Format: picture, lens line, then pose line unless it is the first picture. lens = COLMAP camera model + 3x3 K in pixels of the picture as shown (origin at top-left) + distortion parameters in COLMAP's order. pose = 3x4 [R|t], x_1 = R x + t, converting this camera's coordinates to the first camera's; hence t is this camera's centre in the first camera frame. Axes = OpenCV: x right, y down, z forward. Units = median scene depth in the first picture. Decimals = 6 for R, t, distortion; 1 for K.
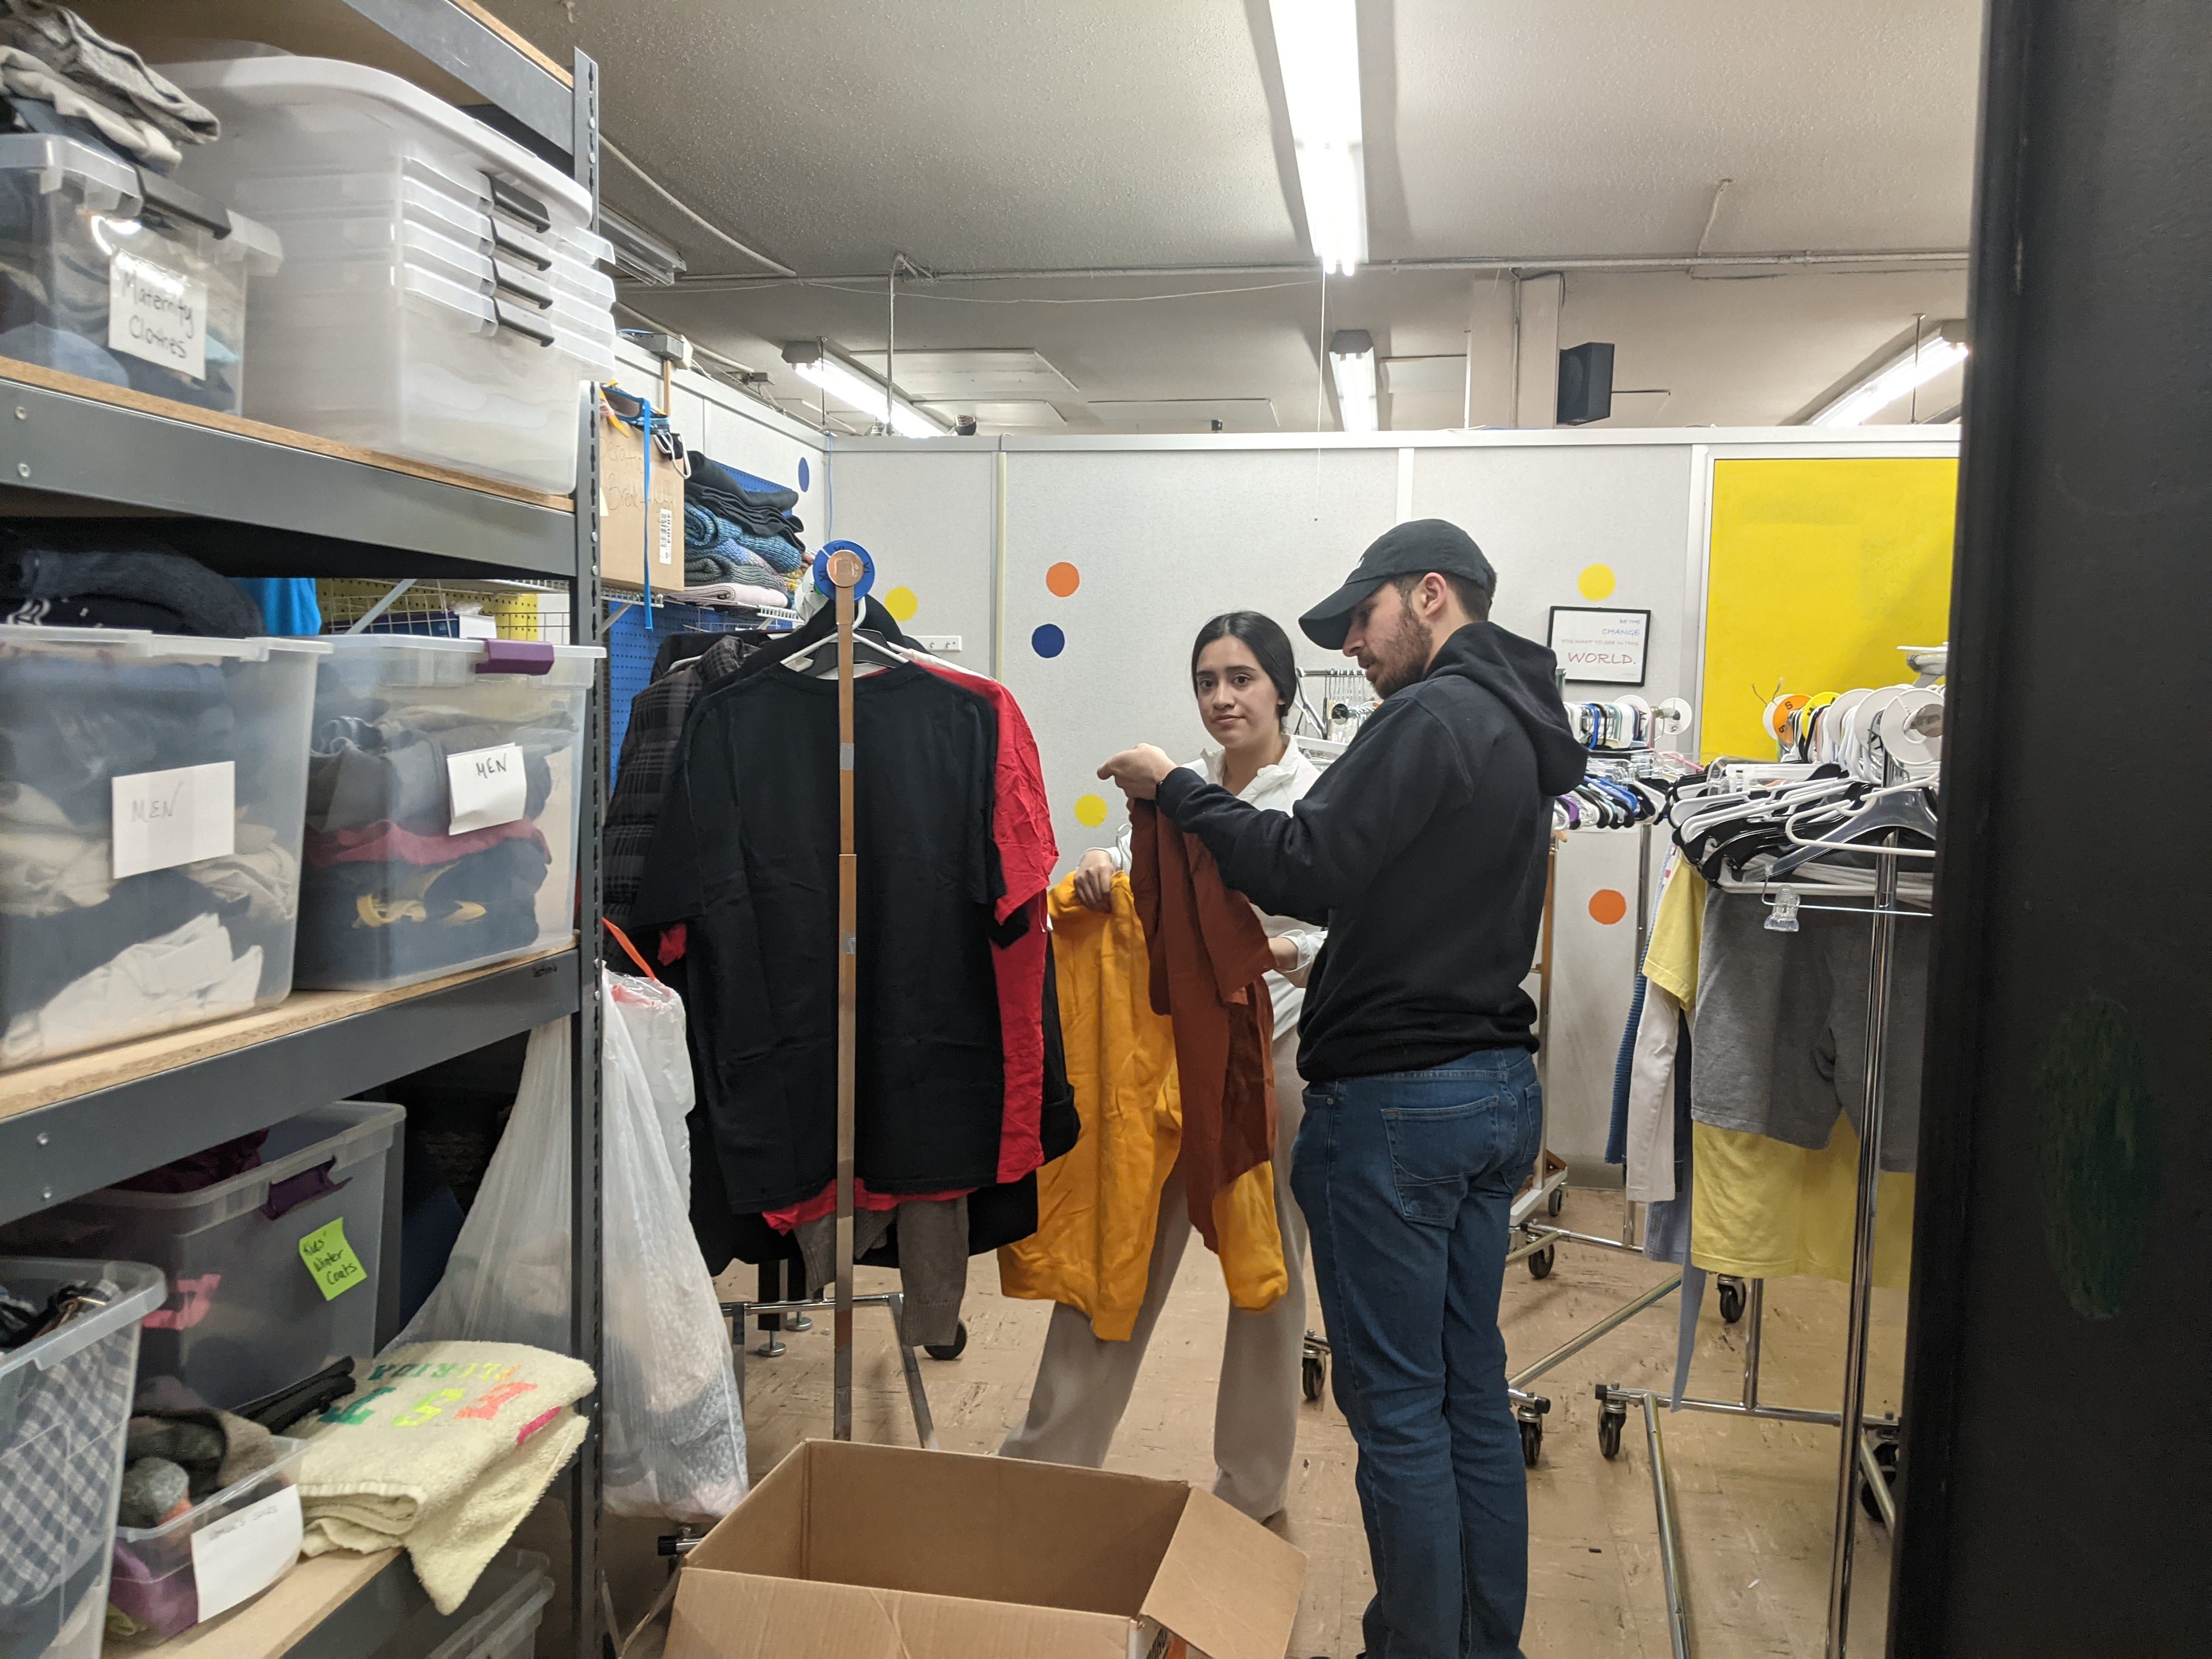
lens RADIAL K [[1732.8, 0, 1098.8], [0, 1732.8, 828.7], [0, 0, 1]] dist [-0.012273, -0.038744]
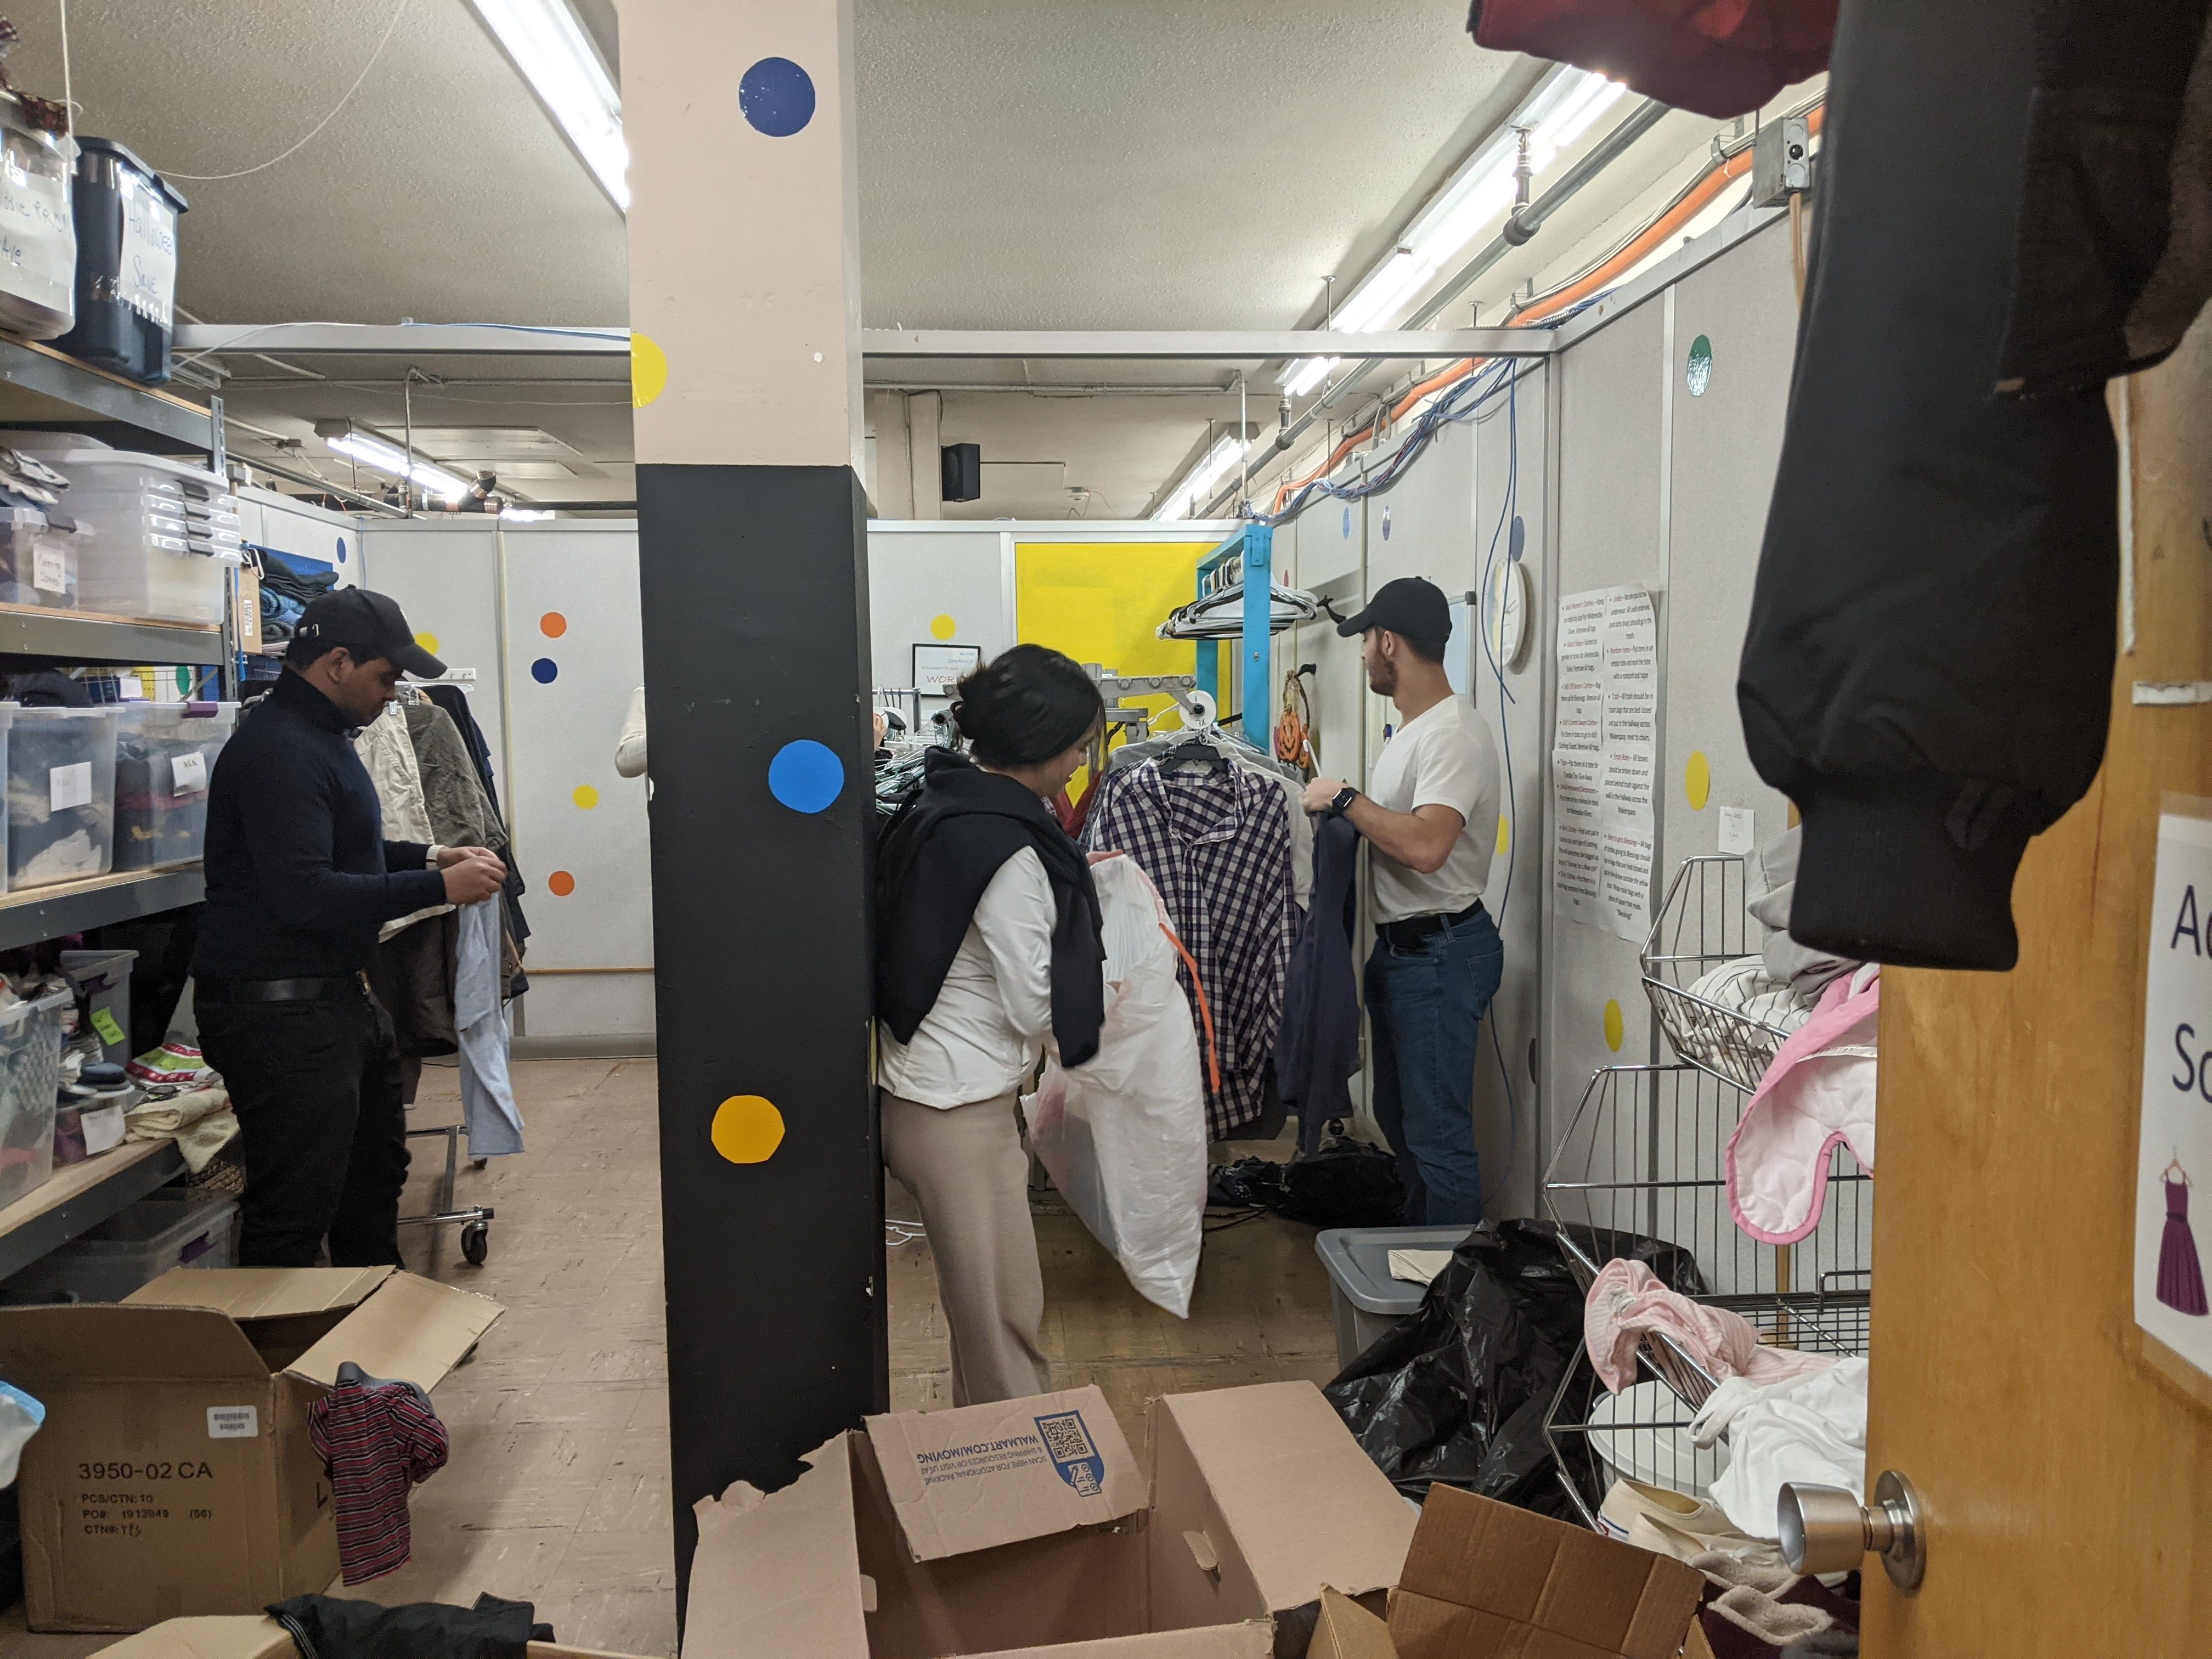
lens RADIAL K [[1732.8, 0, 1169.5], [0, 1732.8, 898.8], [0, 0, 1]] dist [-0.012273, -0.038744]
pose [[0.962185, -0.050479, 0.267678, 0.215516], [0.040332, 0.998249, 0.043276, 0.085143], [-0.269394, -0.030844, 0.962536, -1.320456]]
